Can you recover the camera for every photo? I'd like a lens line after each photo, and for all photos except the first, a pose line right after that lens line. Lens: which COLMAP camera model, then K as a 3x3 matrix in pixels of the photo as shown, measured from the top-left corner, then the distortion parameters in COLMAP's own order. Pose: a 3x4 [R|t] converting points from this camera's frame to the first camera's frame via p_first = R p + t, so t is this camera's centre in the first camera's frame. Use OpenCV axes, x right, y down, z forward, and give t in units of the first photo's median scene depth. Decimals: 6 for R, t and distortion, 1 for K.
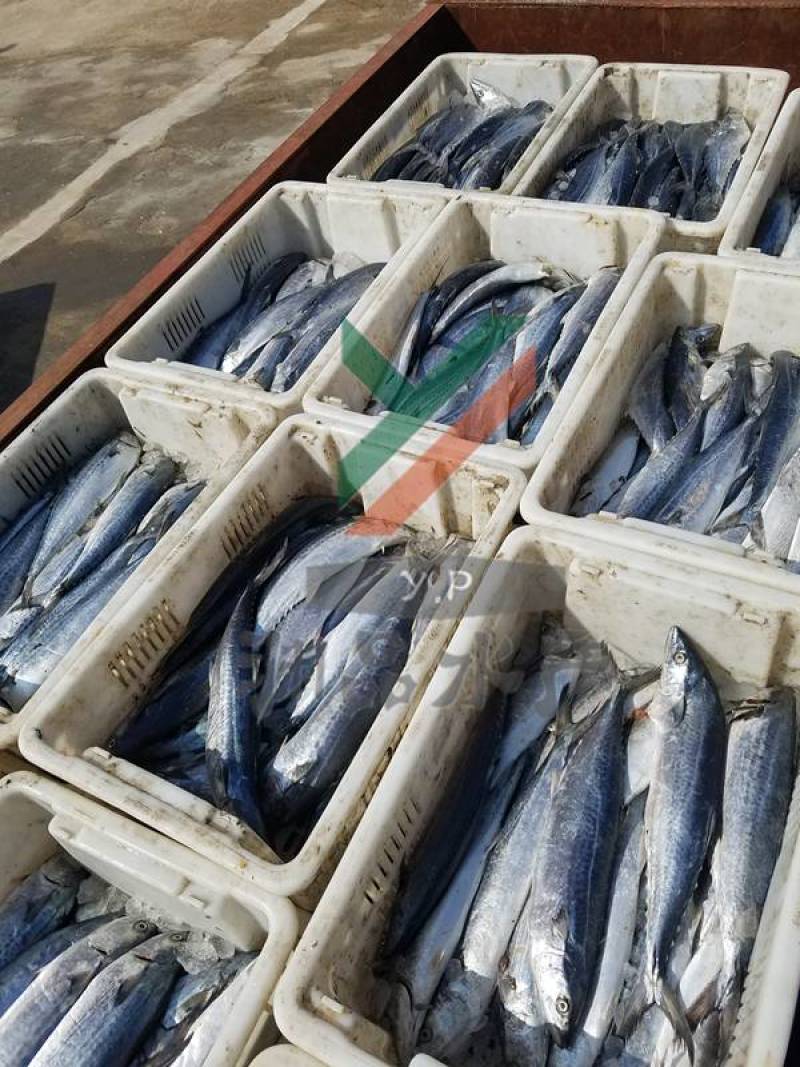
lens RADIAL K [[812.8, 0, 397.1], [0, 812.8, 512.1], [0, 0, 1]] dist [0.108755, -0.174280]
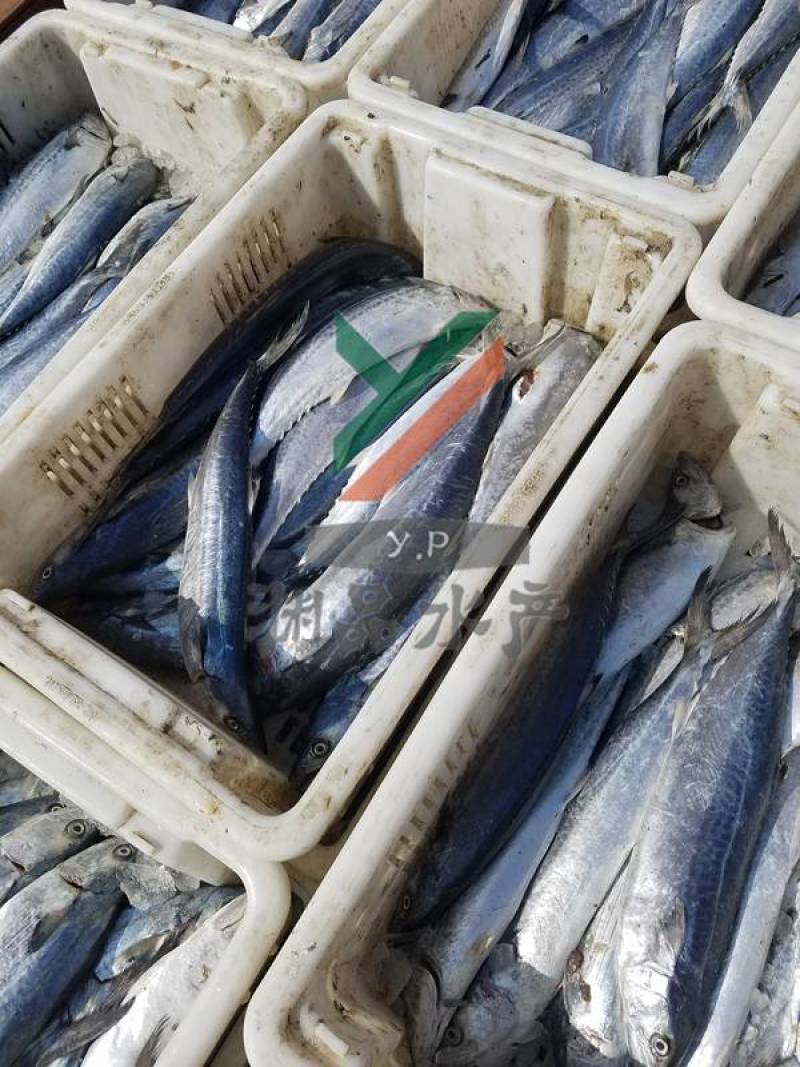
lens RADIAL K [[830.2, 0, 377.8], [0, 830.2, 534.1], [0, 0, 1]] dist [0.133771, -0.225040]
pose [[0.993714, 0.109828, -0.021701, -0.050537], [-0.098390, 0.949255, 0.298720, 0.002923], [0.053407, -0.294707, 0.954094, 0.334061]]
